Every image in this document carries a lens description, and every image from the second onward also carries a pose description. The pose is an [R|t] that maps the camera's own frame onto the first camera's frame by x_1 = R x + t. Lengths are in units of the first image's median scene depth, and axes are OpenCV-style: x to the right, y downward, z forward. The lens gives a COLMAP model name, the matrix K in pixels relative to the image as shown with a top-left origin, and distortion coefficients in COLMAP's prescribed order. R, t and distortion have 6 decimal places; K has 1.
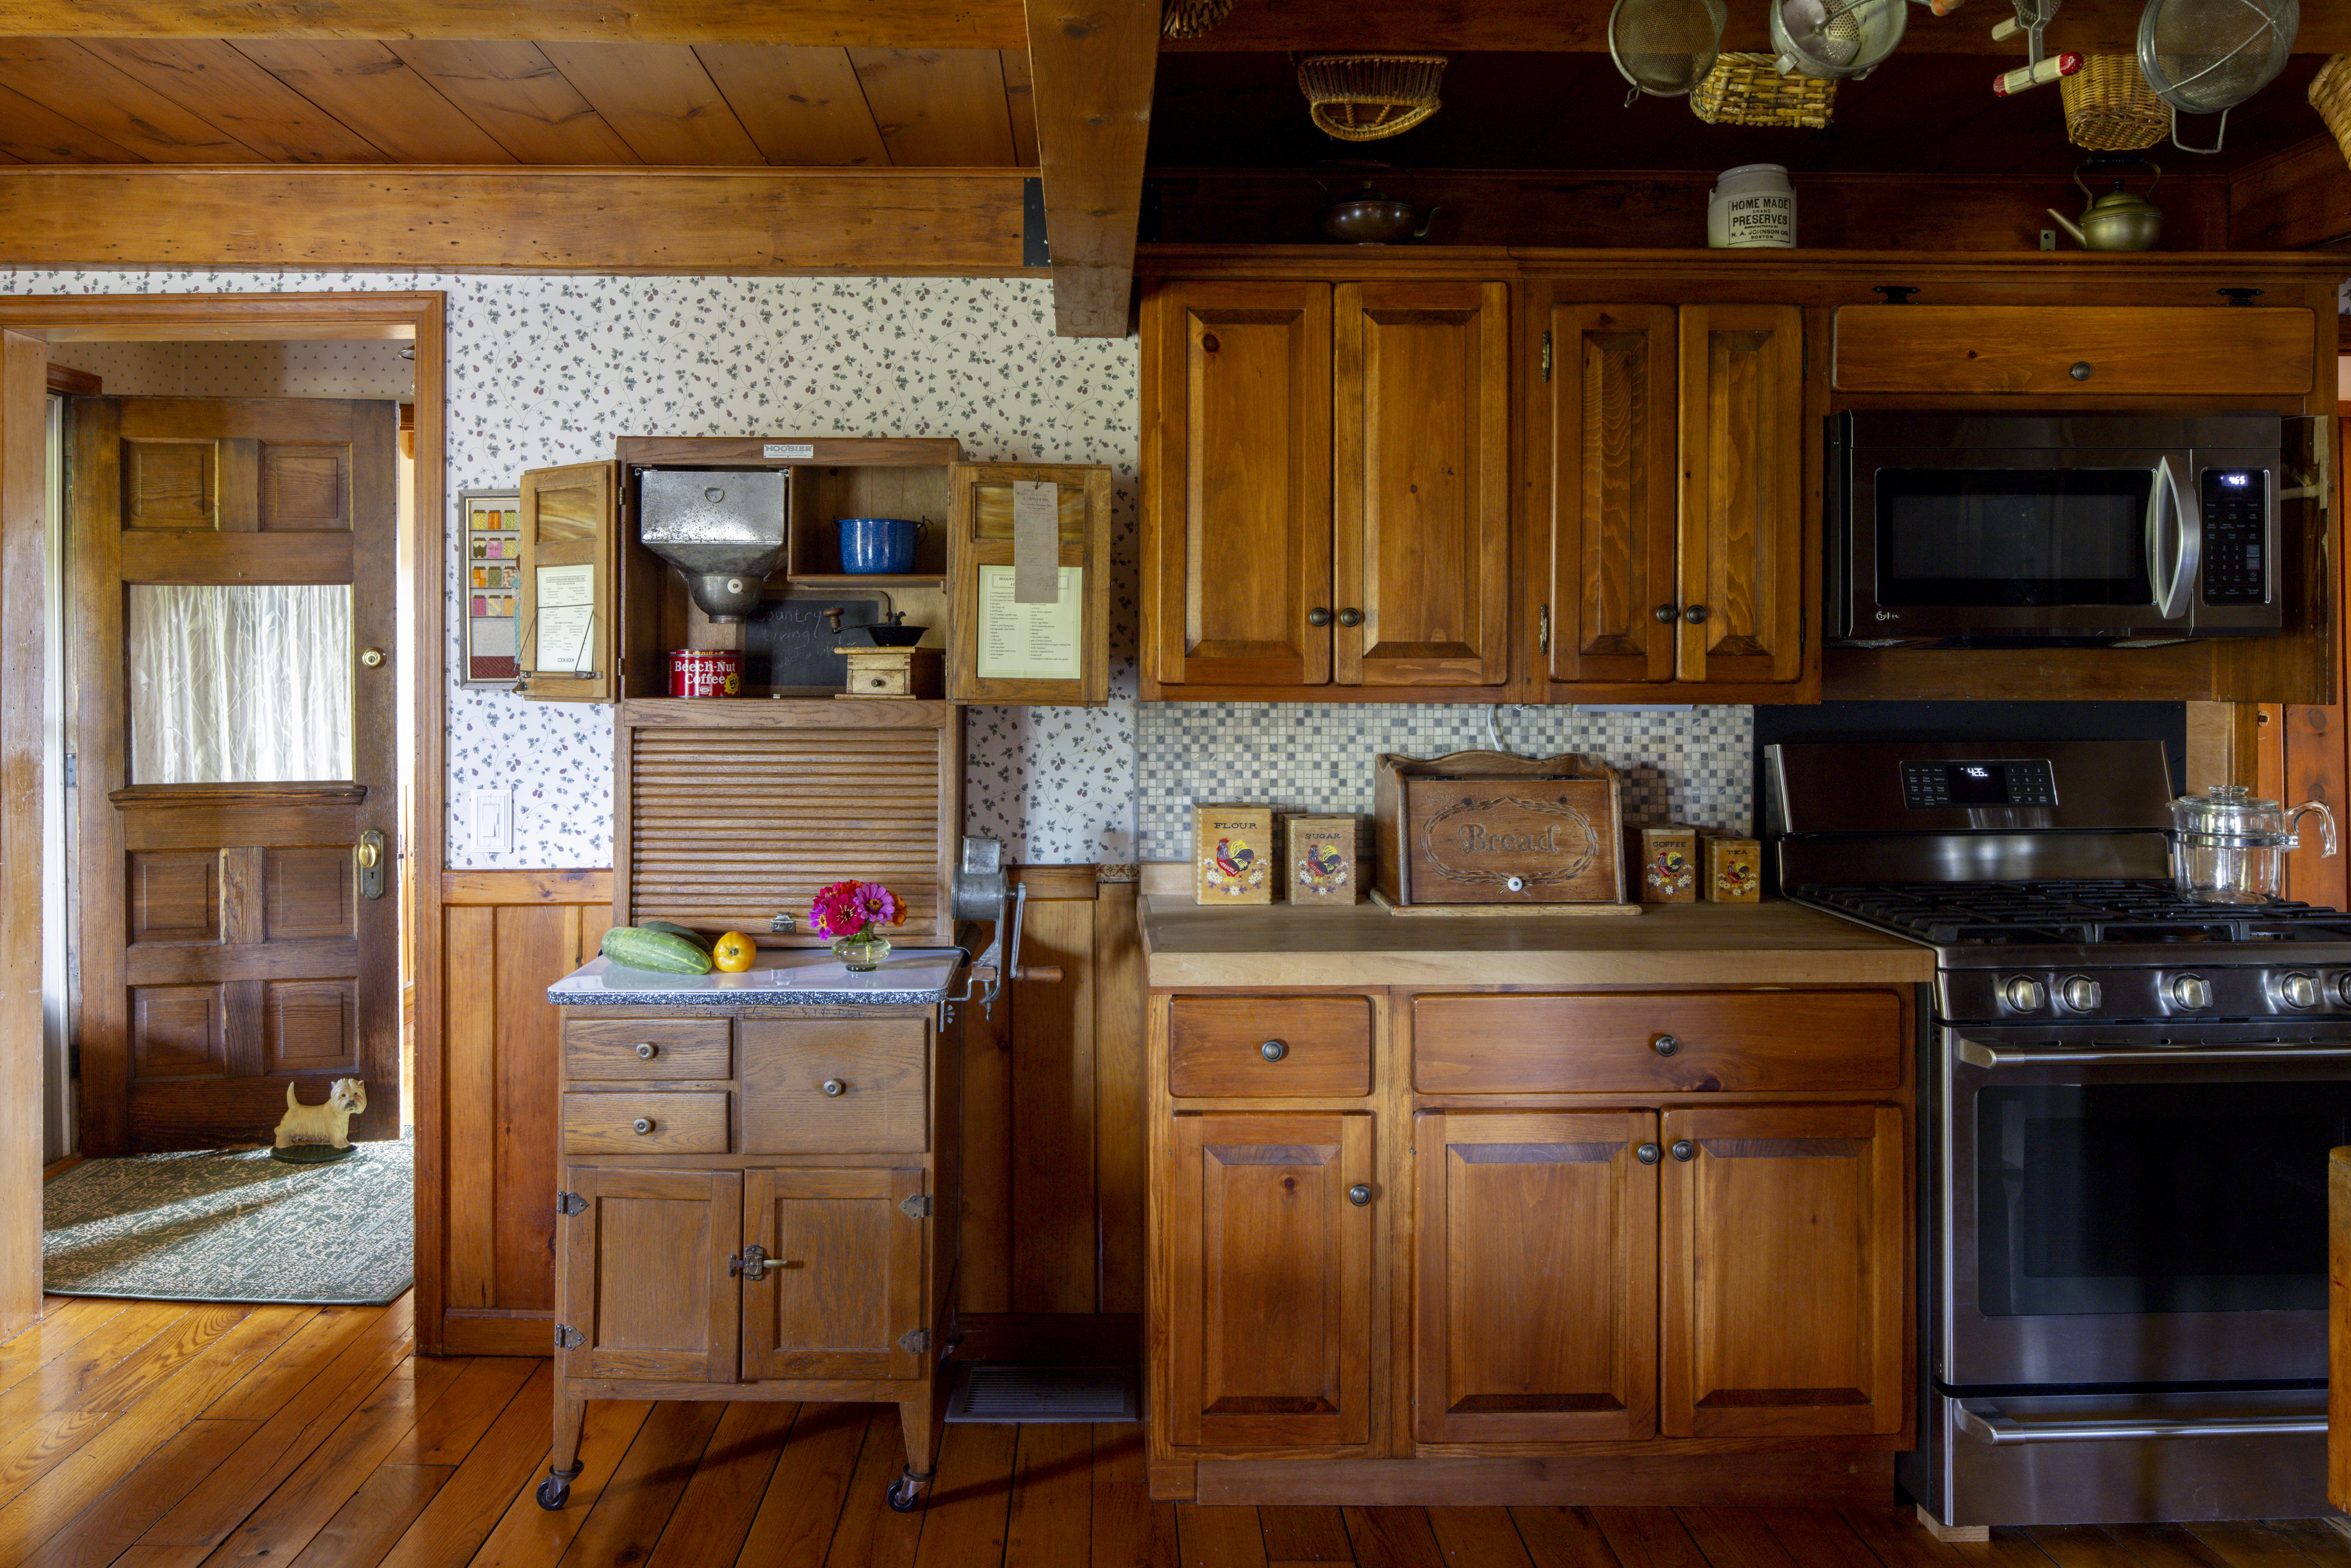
lens RADIAL K [[1587.8, 0, 1123.6], [0, 1587.8, 665.0], [0, 0, 1]] dist [-0.010515, 0.001985]
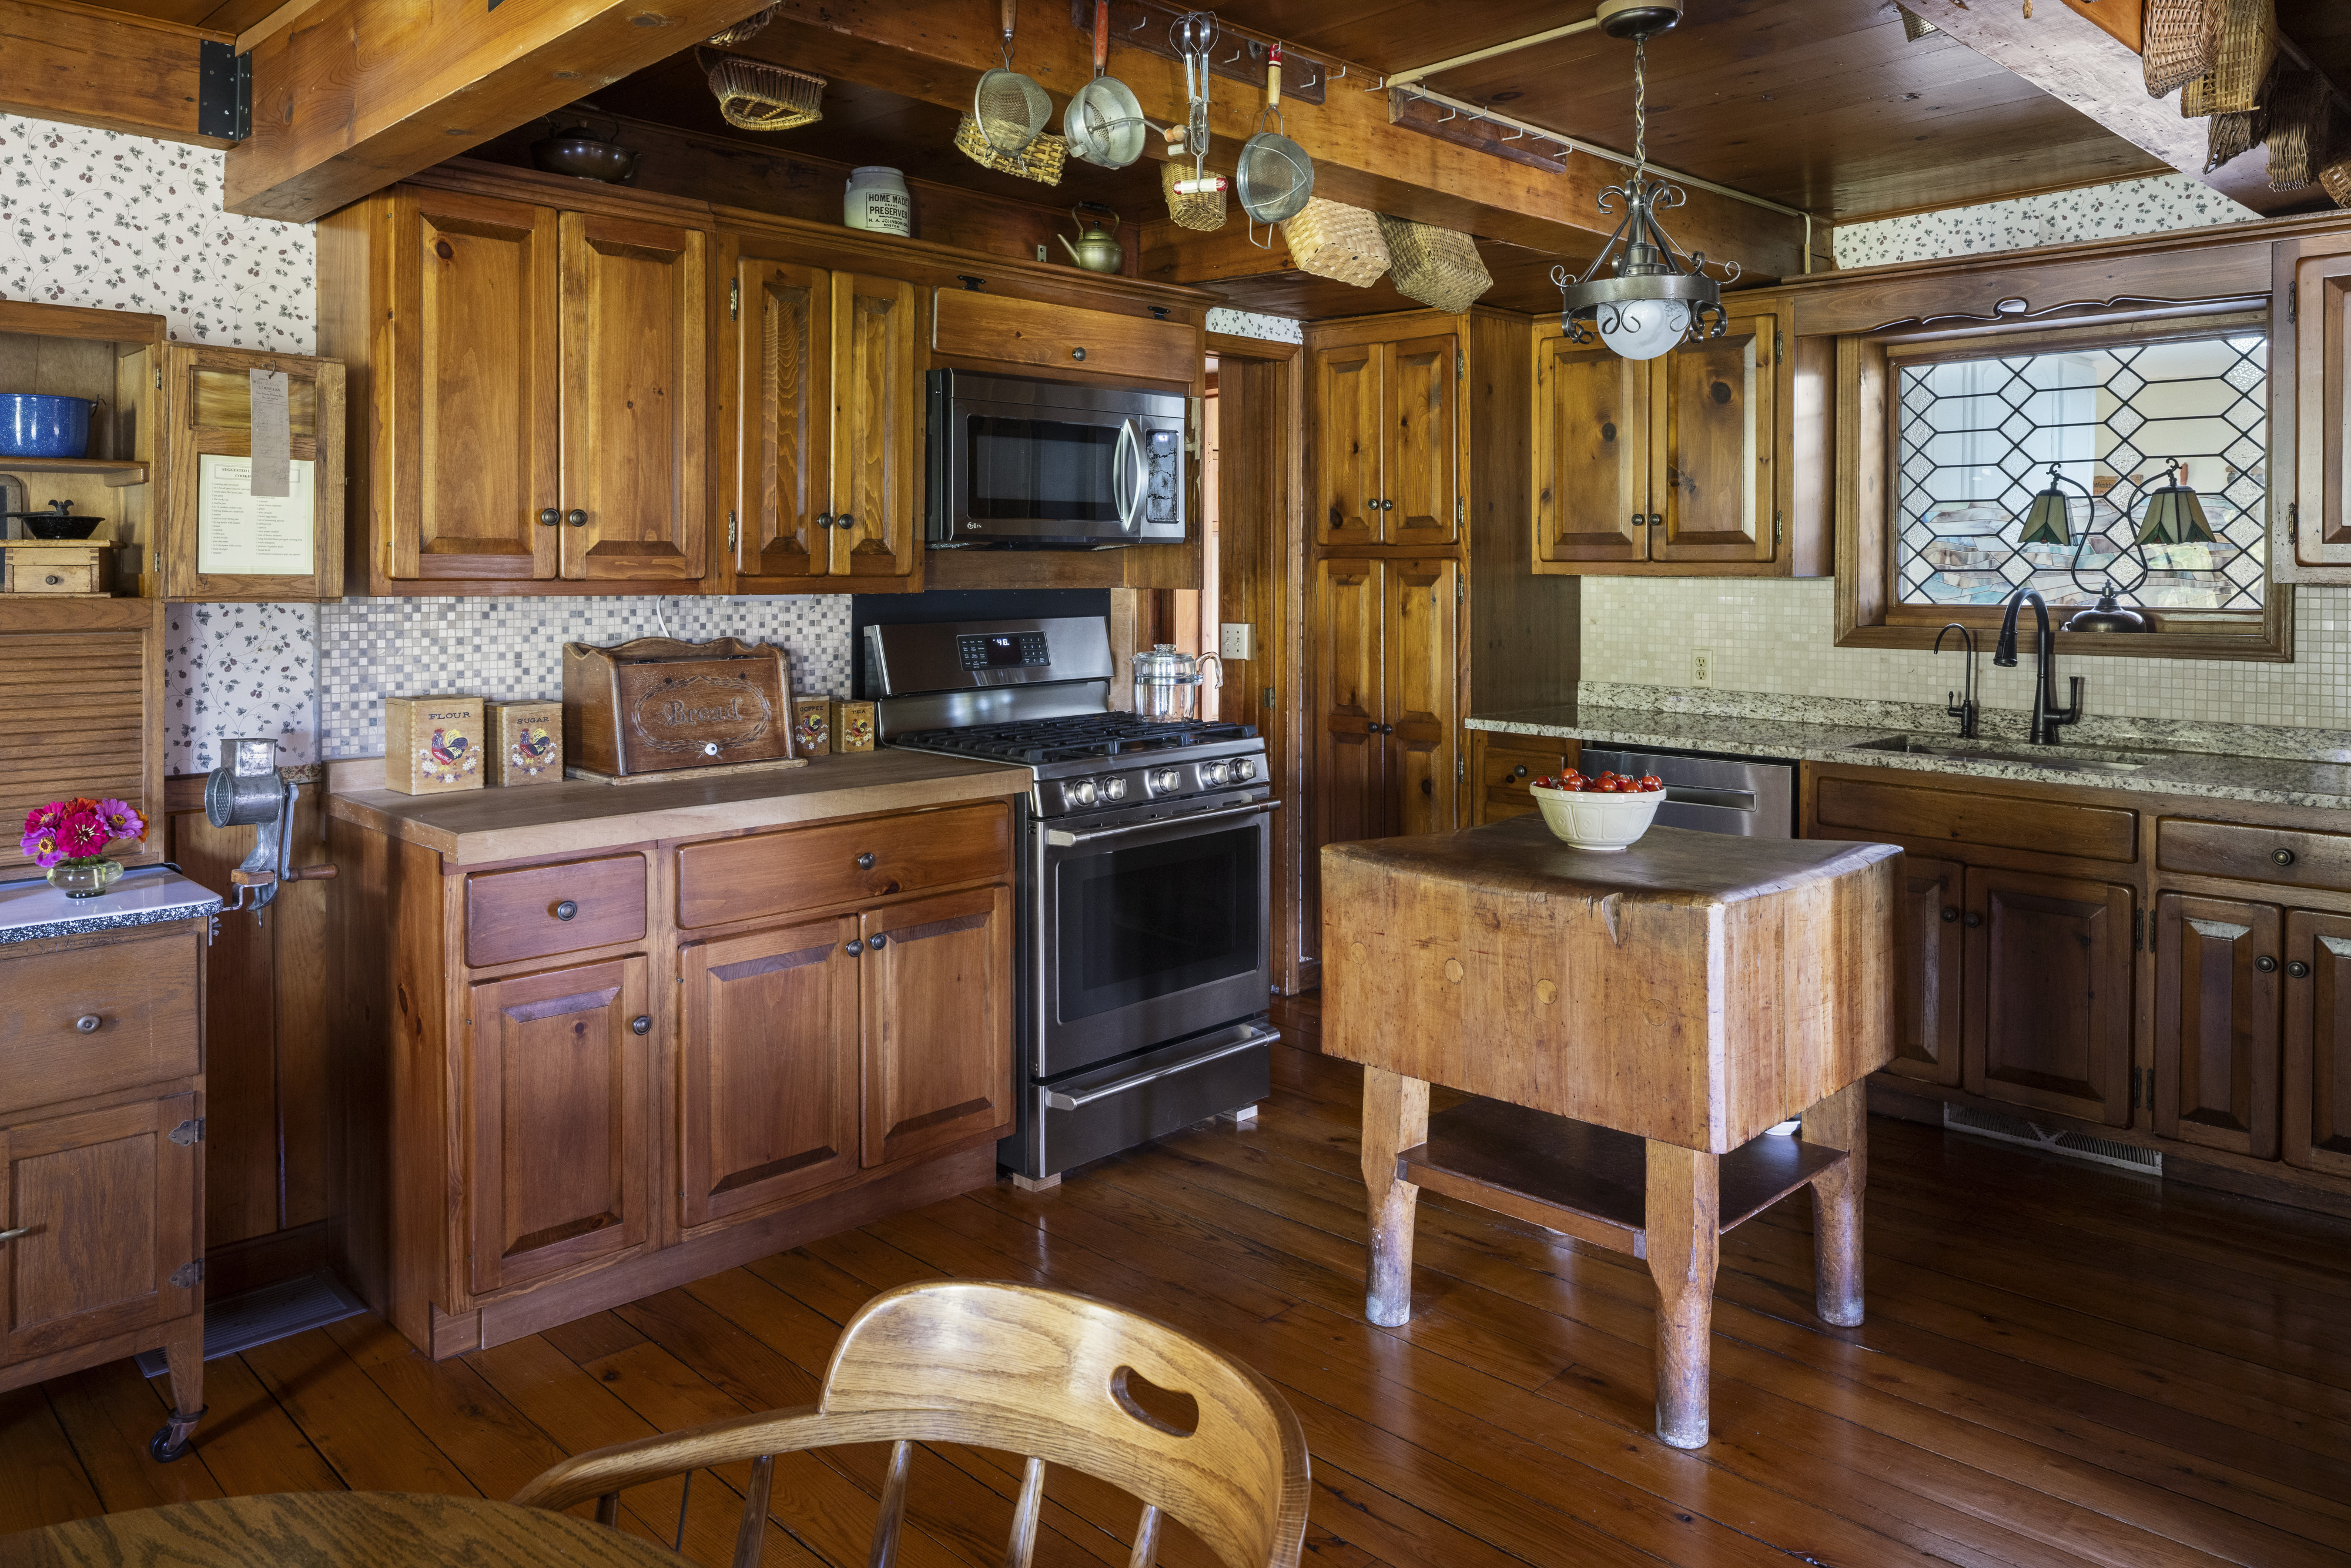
lens RADIAL K [[1587.8, 0, 1136.5], [0, 1587.8, 579.2], [0, 0, 1]] dist [-0.010515, 0.001985]
pose [[0.726145, -0.004907, 0.687524, -0.328387], [-0.002246, 0.999952, 0.009509, 0.001113], [-0.687538, -0.008449, 0.726099, -0.062569]]
